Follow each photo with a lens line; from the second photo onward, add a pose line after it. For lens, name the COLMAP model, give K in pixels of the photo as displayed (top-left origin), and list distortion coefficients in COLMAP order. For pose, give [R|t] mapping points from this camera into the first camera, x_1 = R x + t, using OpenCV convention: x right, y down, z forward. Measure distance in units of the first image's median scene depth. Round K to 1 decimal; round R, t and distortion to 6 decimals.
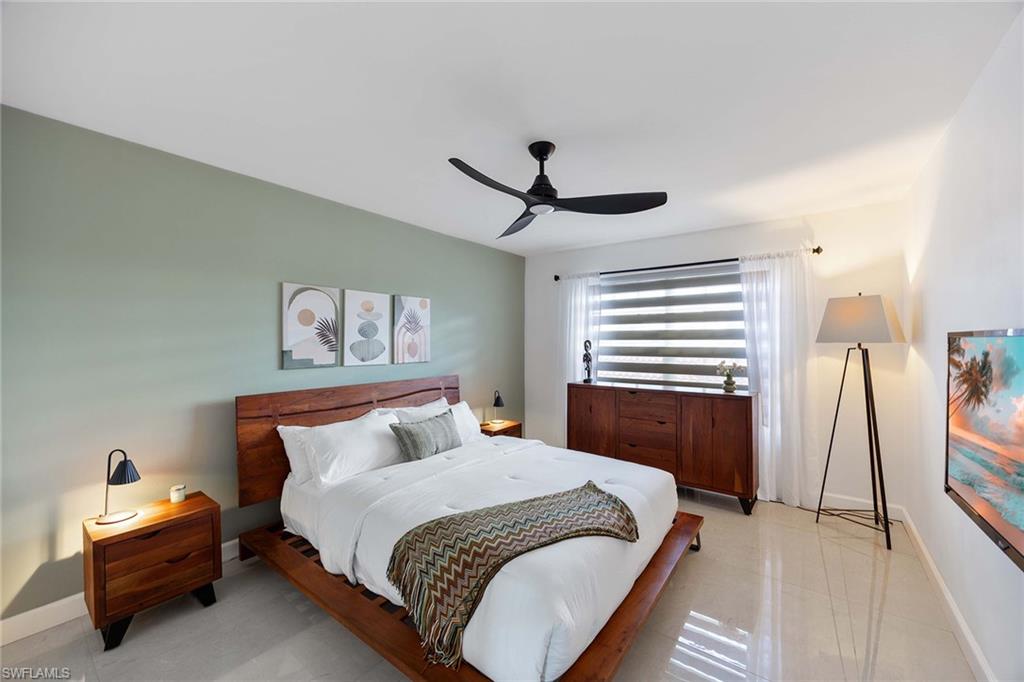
lens RADIAL K [[393.0, 0, 518.9], [0, 393.0, 341.3], [0, 0, 1]] dist [-0.000083, -0.000549]
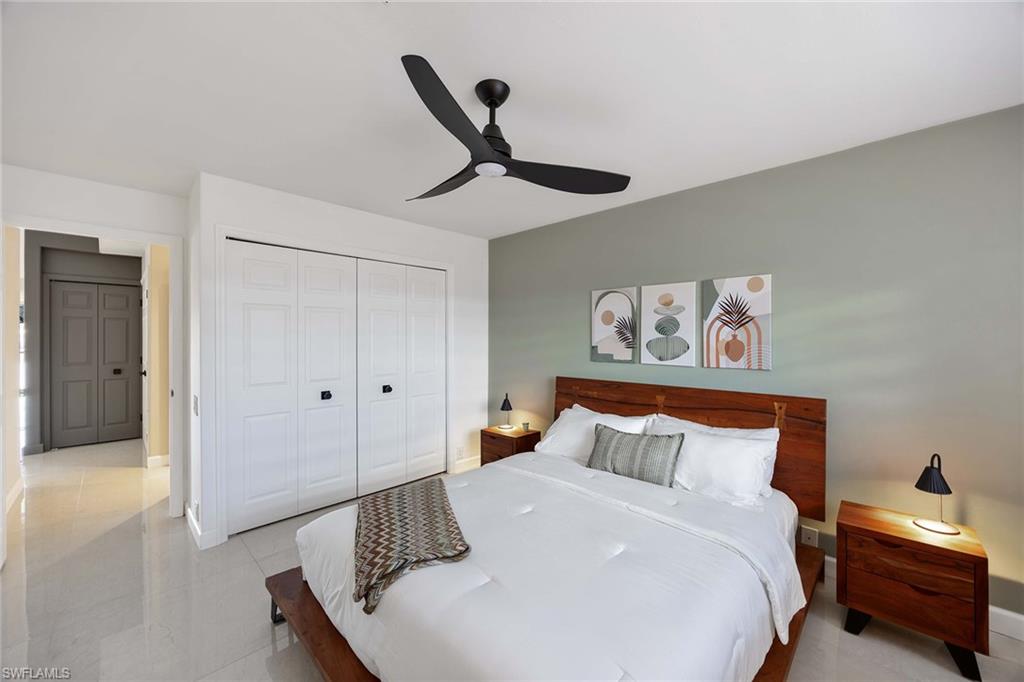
lens RADIAL K [[393.0, 0, 519.1], [0, 393.0, 339.6], [0, 0, 1]] dist [-0.000083, -0.000549]
pose [[-0.119406, 0.004914, -0.992833, 0.579678], [-0.000751, 0.999987, 0.005040, -0.002449], [0.992845, 0.001348, -0.119401, 0.811144]]
